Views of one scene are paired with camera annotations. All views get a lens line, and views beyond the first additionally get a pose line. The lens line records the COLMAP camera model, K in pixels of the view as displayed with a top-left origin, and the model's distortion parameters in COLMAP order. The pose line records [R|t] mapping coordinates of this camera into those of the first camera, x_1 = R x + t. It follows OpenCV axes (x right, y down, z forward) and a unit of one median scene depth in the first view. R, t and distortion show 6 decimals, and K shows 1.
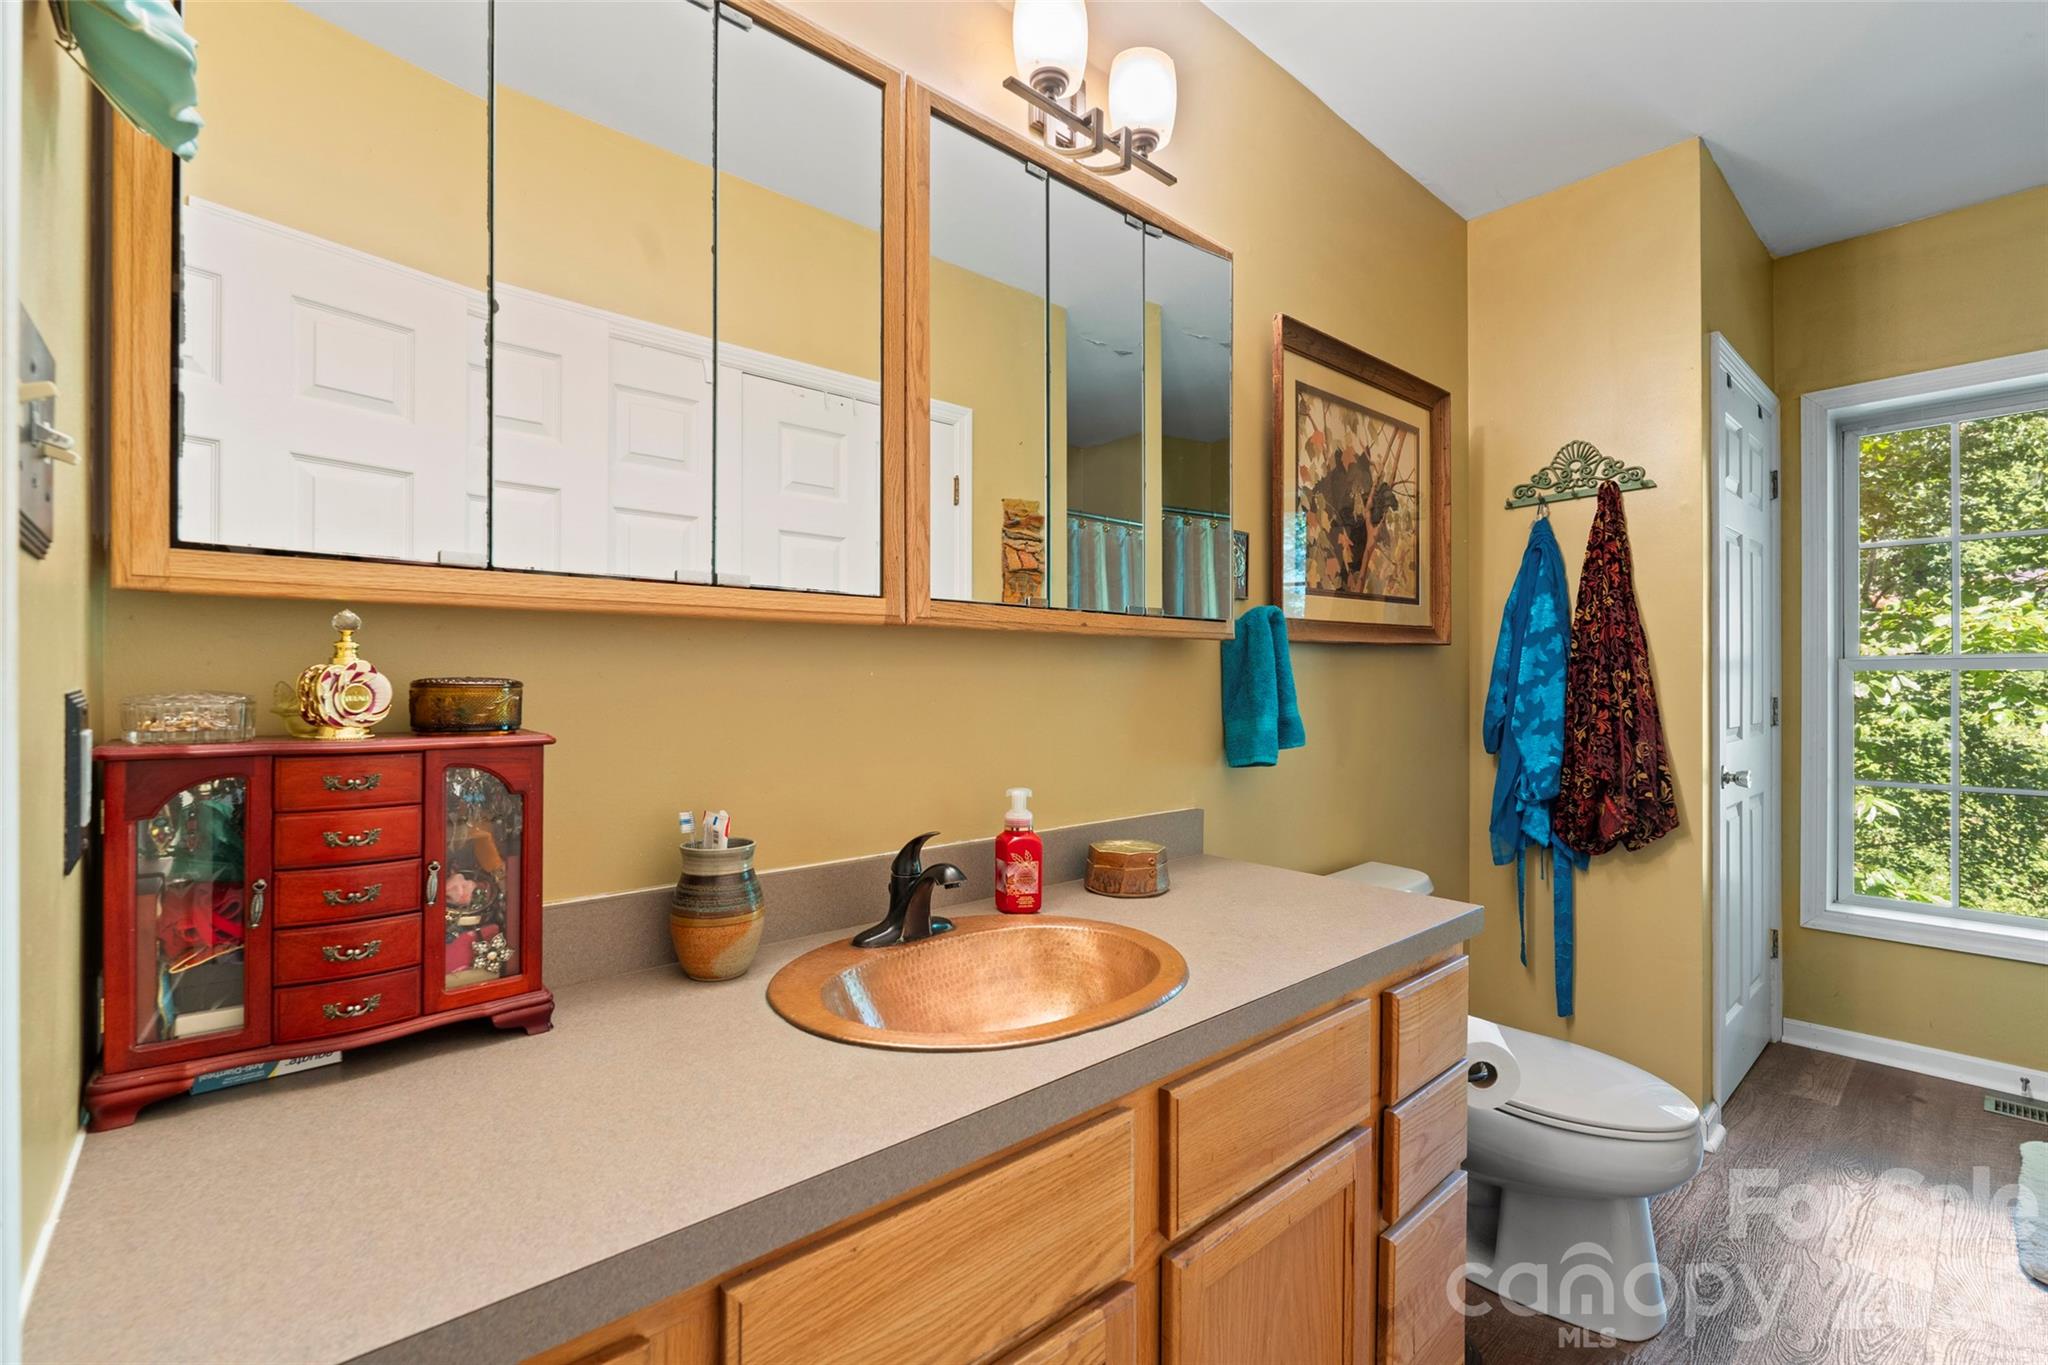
lens RADIAL K [[897.0, 0, 1026.1], [0, 897.0, 682.6], [0, 0, 1]] dist [-0.005863, 0.000775]
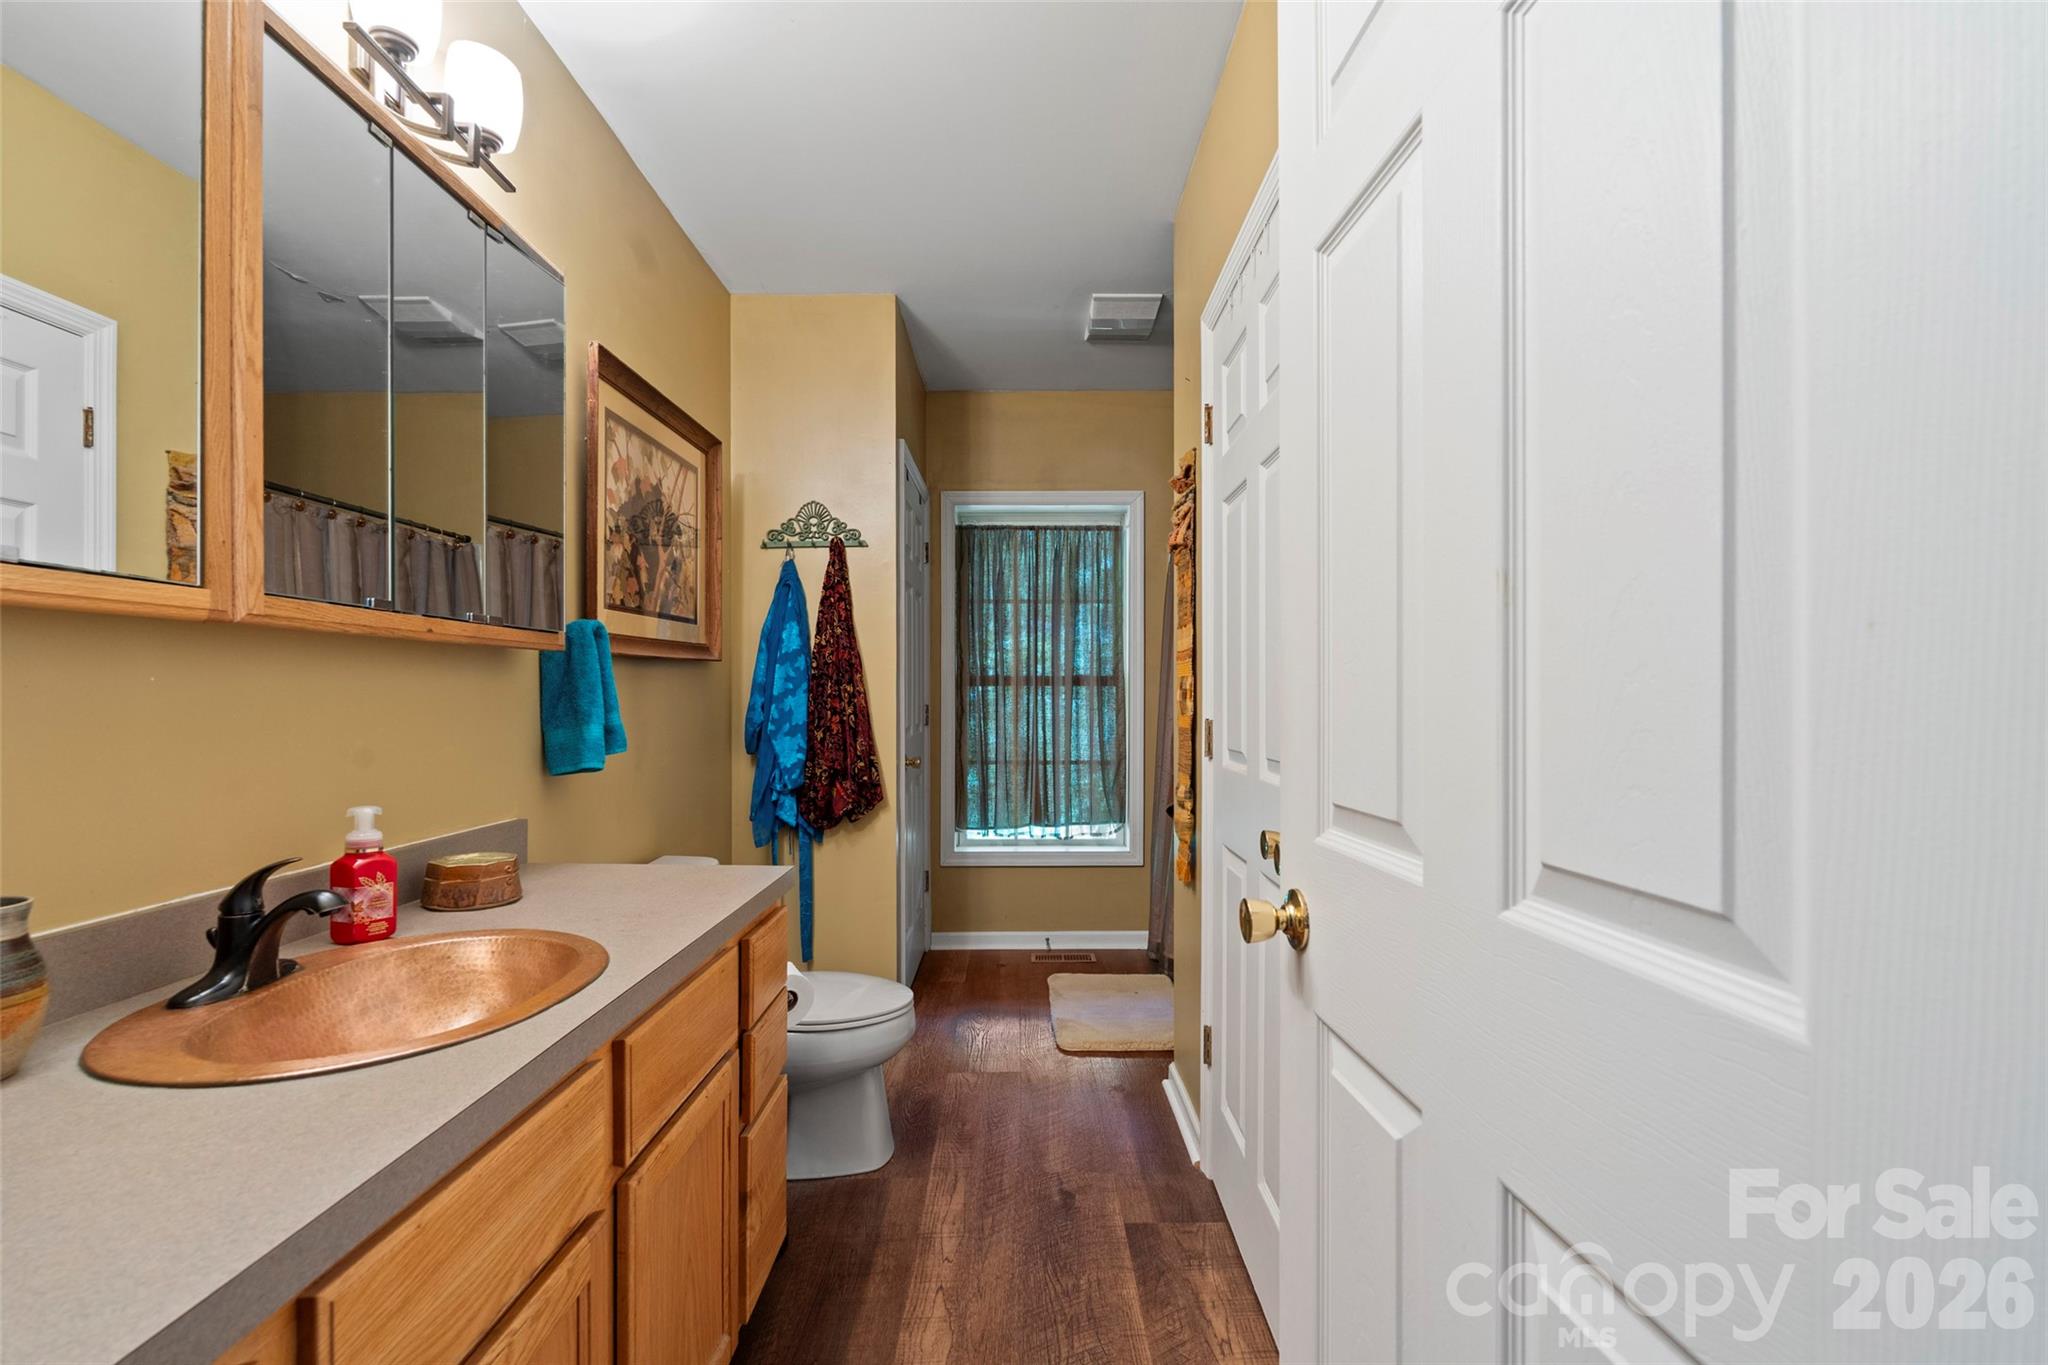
lens RADIAL K [[900.3, 0, 1024.8], [0, 900.3, 699.1], [0, 0, 1]] dist [-0.004107, 0.000356]
pose [[0.665010, -0.002802, 0.746829, -0.142675], [0.000346, 0.999994, 0.003444, 0.003171], [-0.746834, -0.002032, 0.665007, -0.065387]]
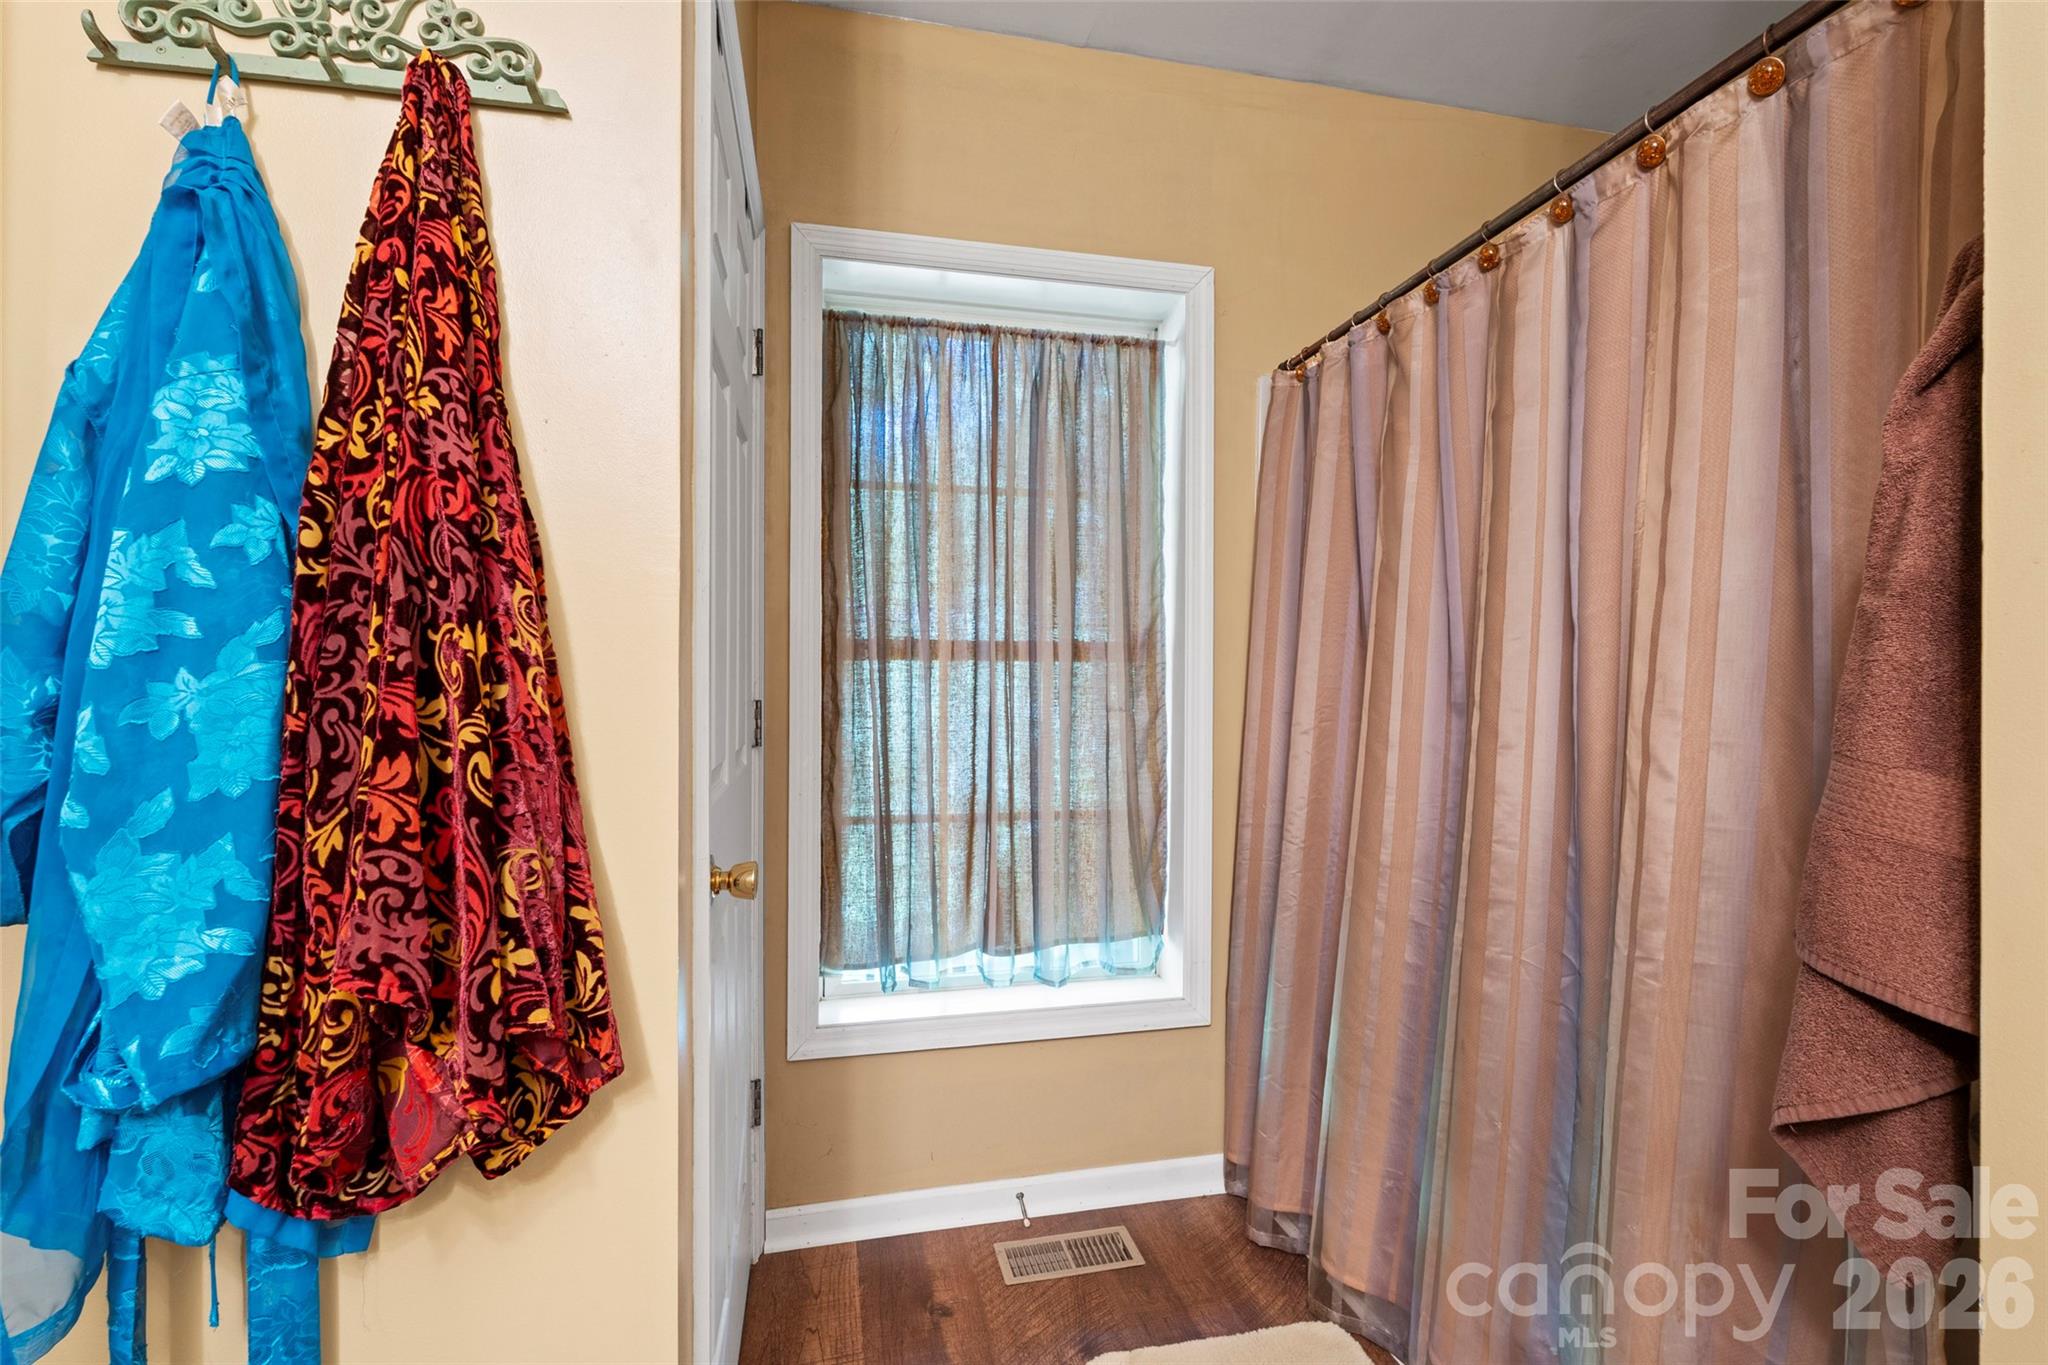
lens RADIAL K [[897.0, 0, 1026.1], [0, 897.0, 682.6], [0, 0, 1]] dist [-0.005863, 0.000775]
pose [[0.486512, 0.003669, 0.873666, 0.494339], [-0.001781, 0.999993, -0.003208, 0.007345], [-0.873672, 0.000004, 0.486515, 0.683712]]
